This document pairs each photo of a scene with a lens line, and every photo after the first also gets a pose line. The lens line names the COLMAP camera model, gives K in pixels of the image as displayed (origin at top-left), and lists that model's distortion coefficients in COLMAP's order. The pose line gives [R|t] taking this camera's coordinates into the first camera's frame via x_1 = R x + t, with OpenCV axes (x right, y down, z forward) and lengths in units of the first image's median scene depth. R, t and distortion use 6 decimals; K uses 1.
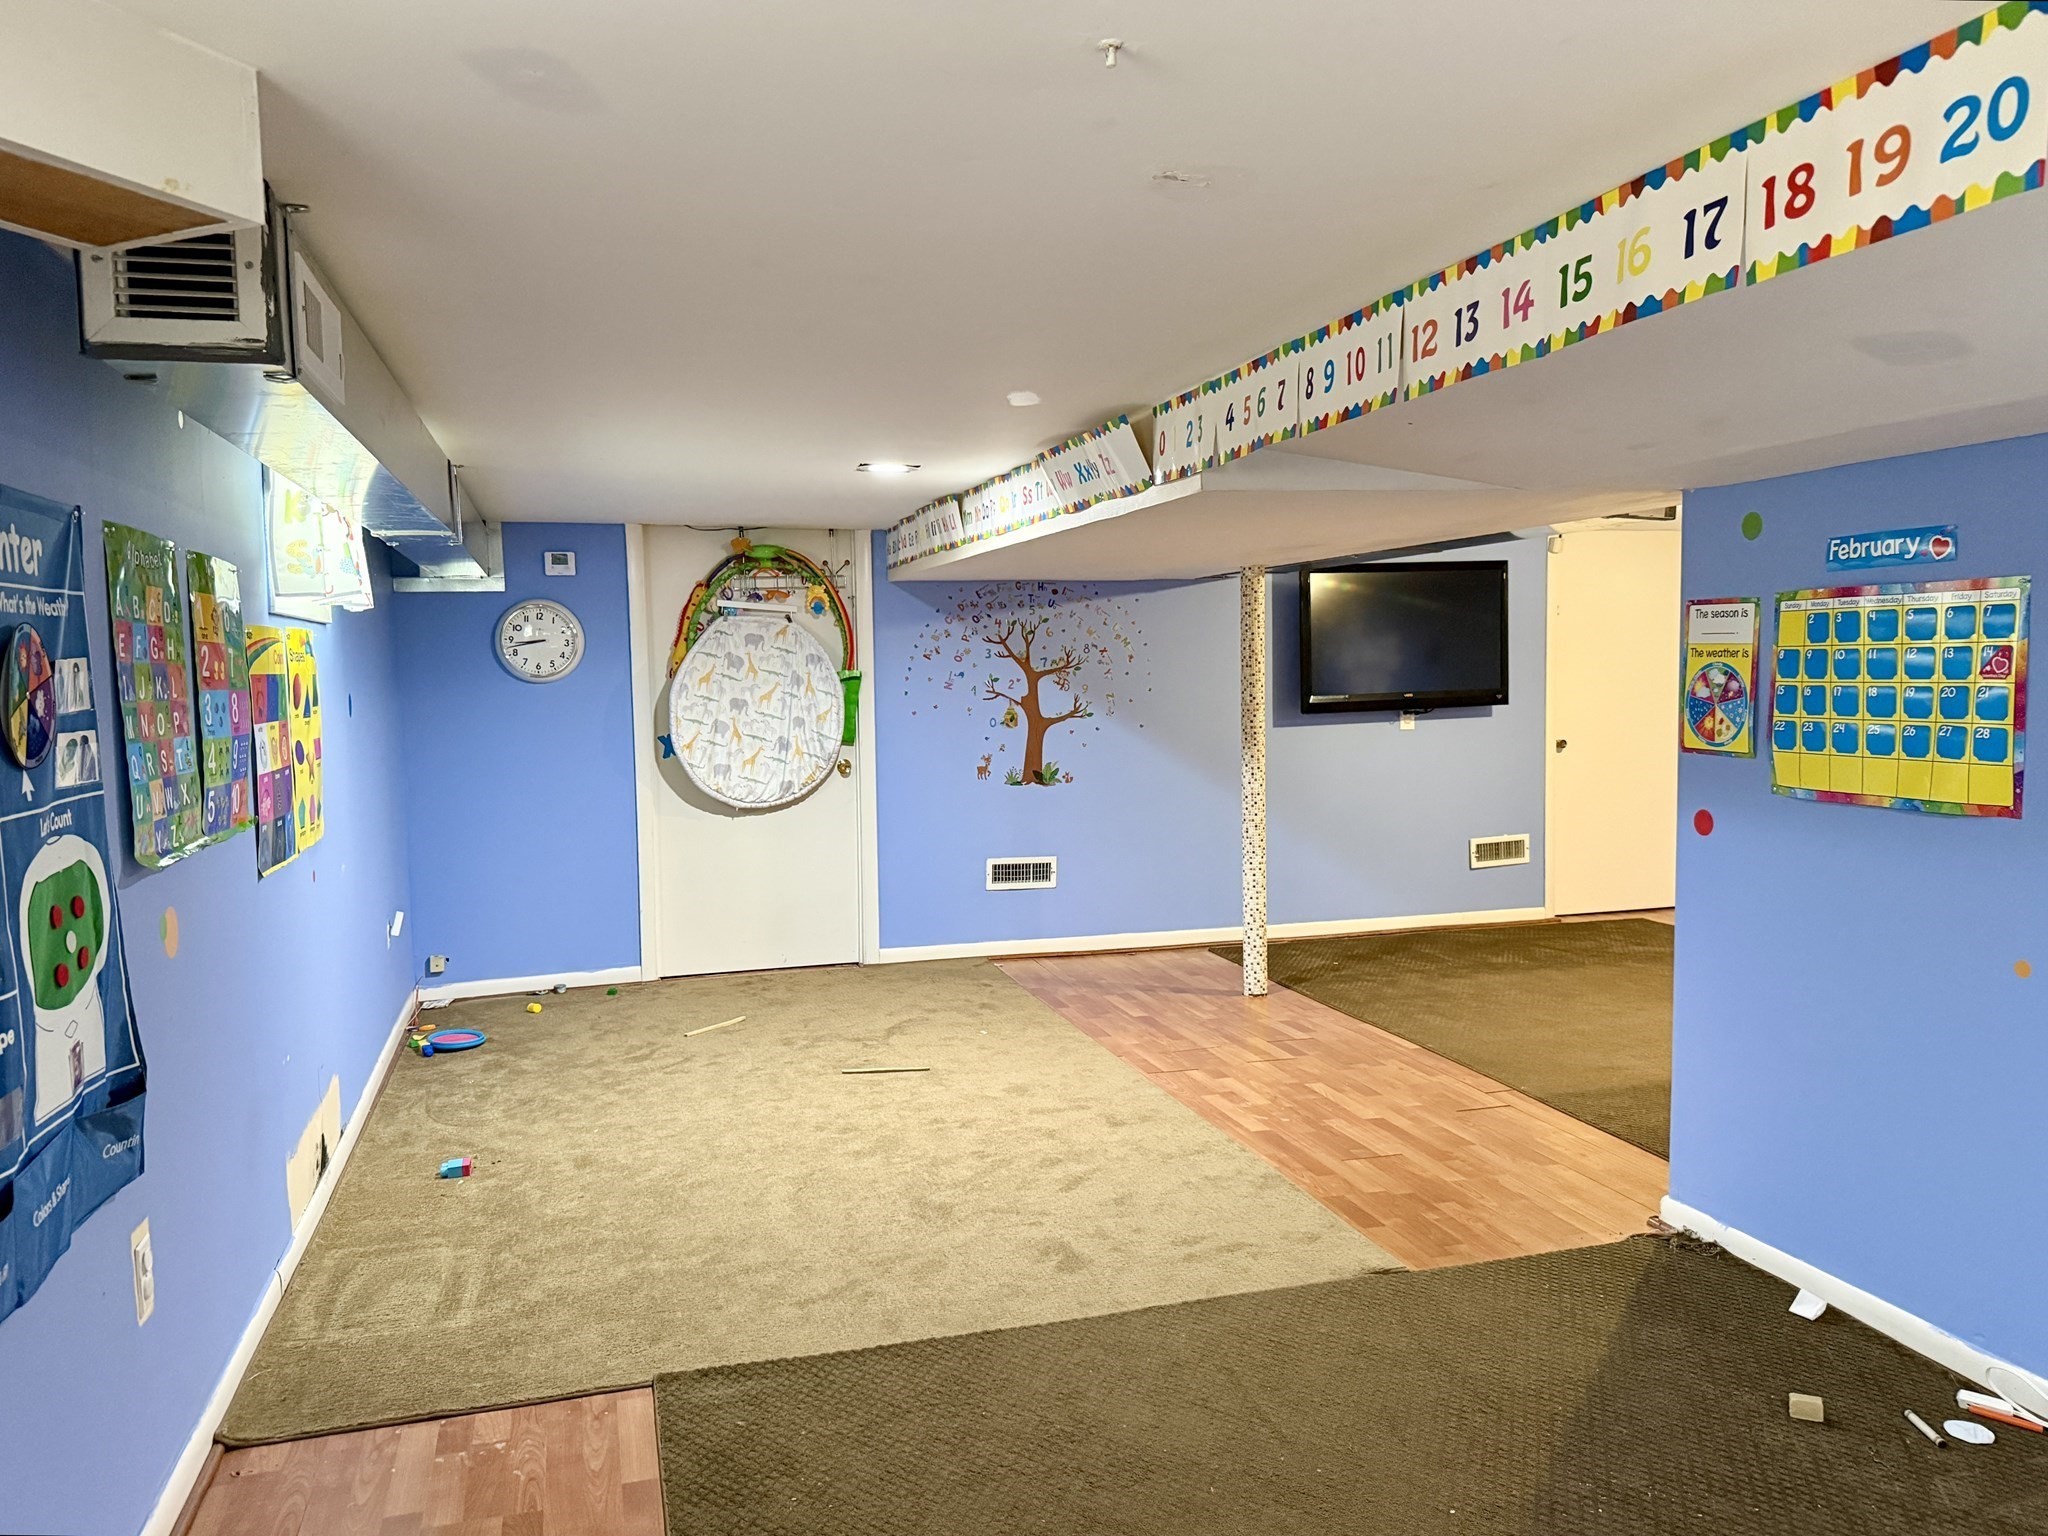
lens RADIAL K [[1472.2, 0, 1023.2], [0, 1472.2, 772.5], [0, 0, 1]] dist [-0.006585, -0.004783]
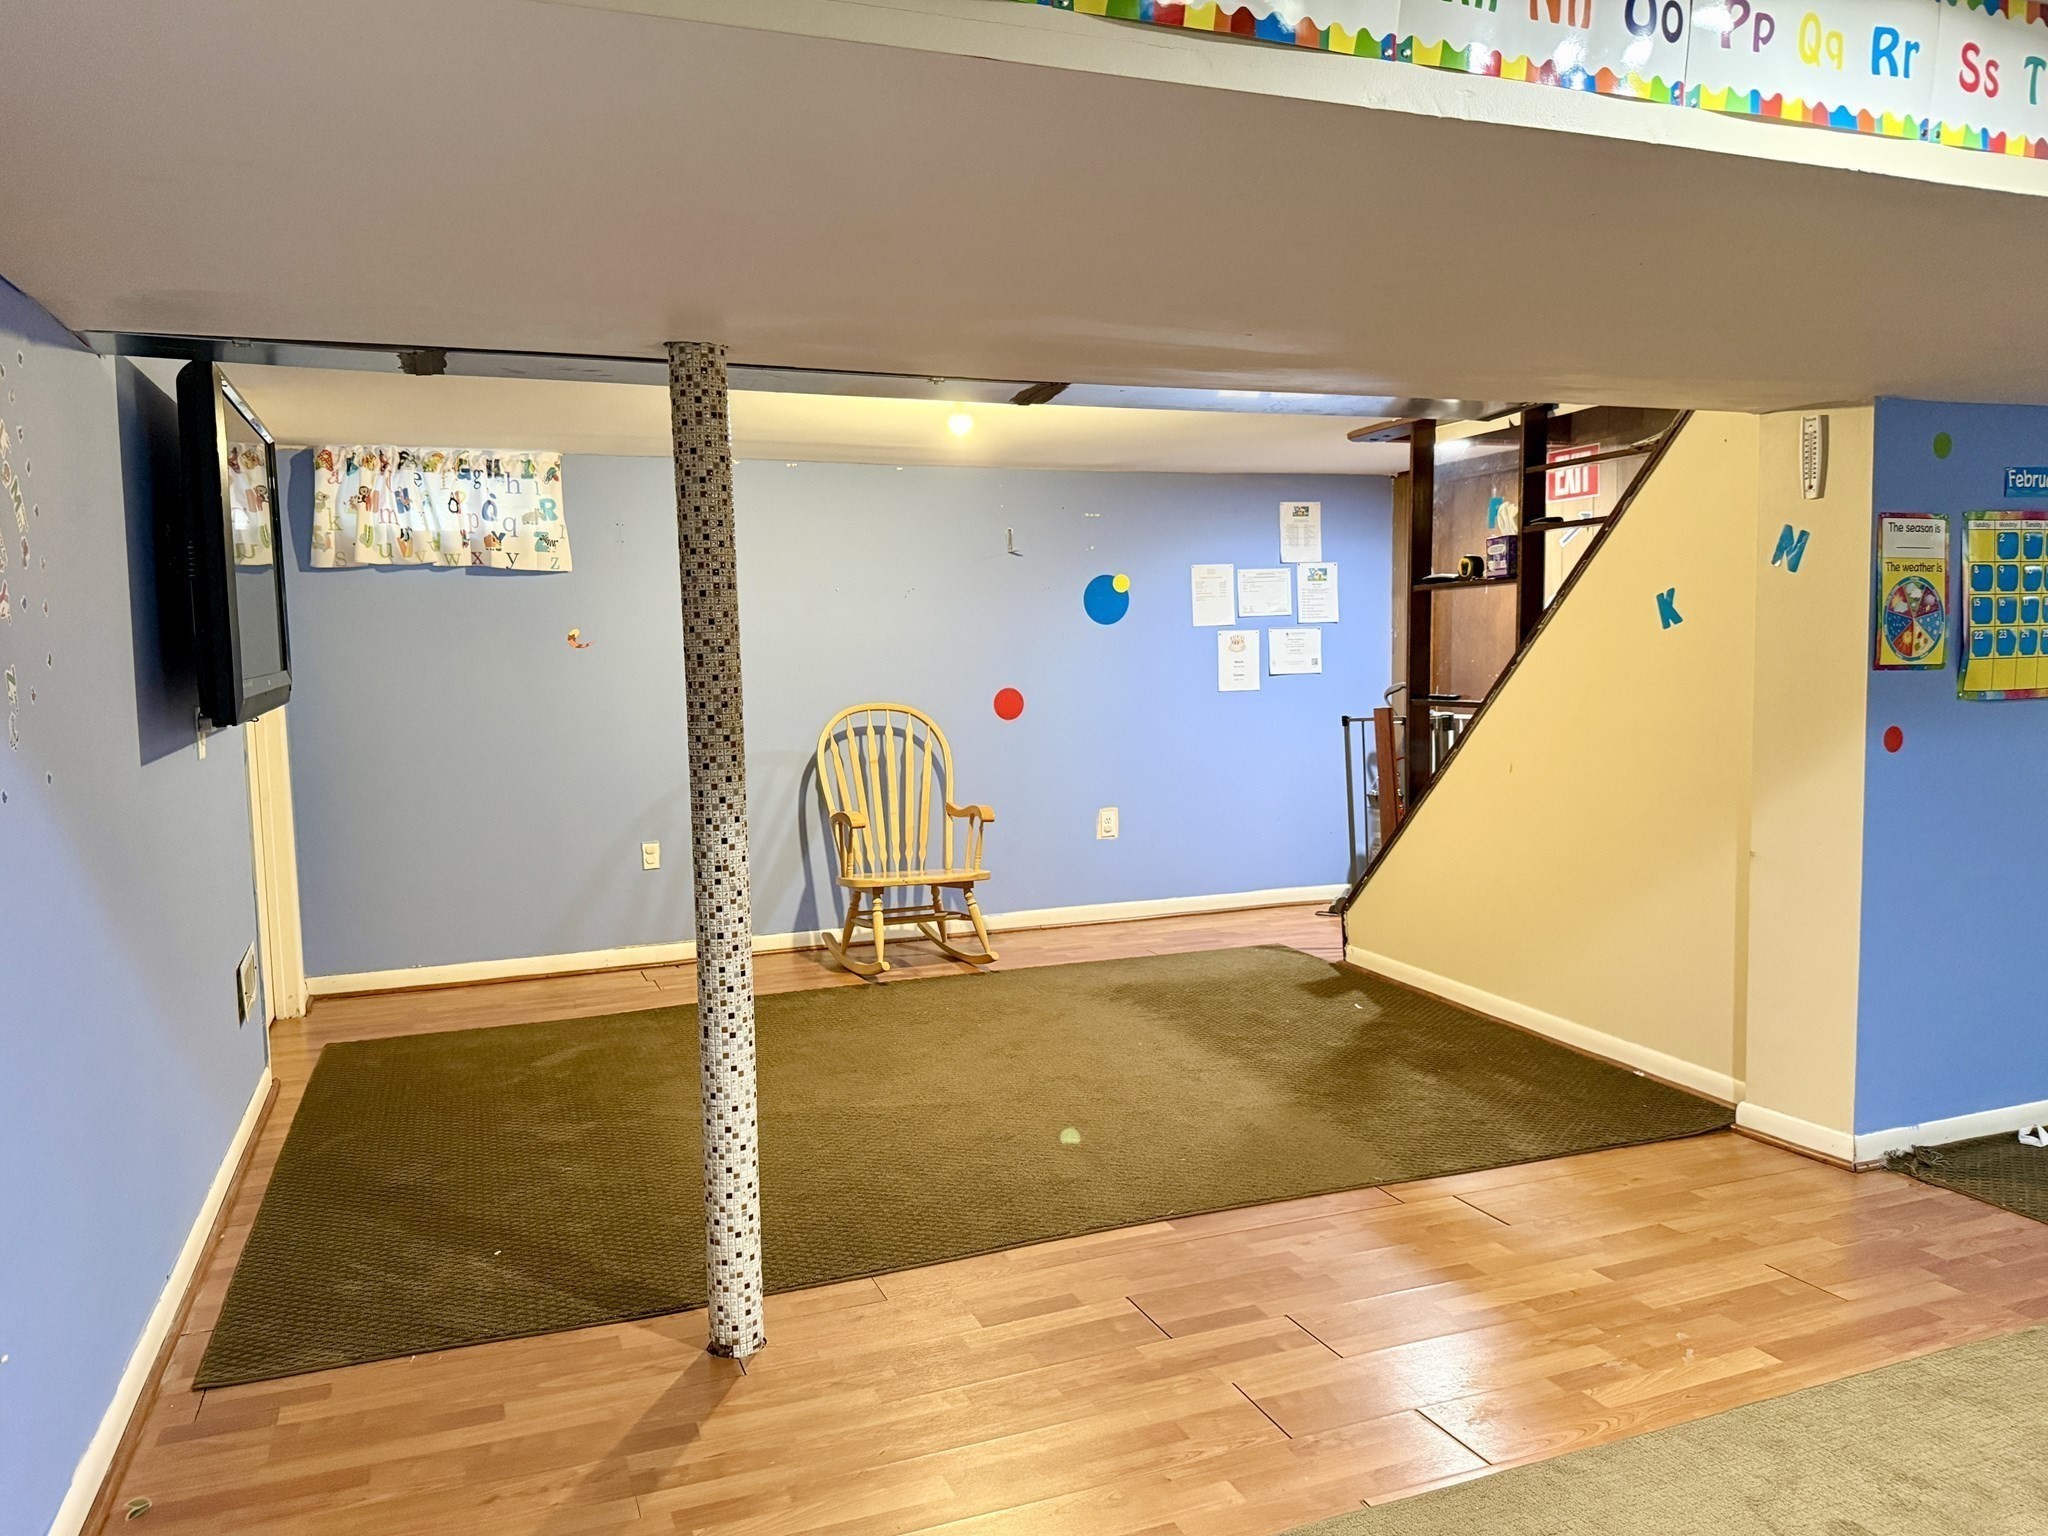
lens RADIAL K [[1472.2, 0, 1023.1], [0, 1472.2, 773.4], [0, 0, 1]] dist [-0.006585, -0.004783]
pose [[-0.069997, -0.071494, 0.994982, -0.488019], [0.094769, 0.992441, 0.077978, -0.076898], [-0.993035, 0.099752, -0.062693, 1.669744]]
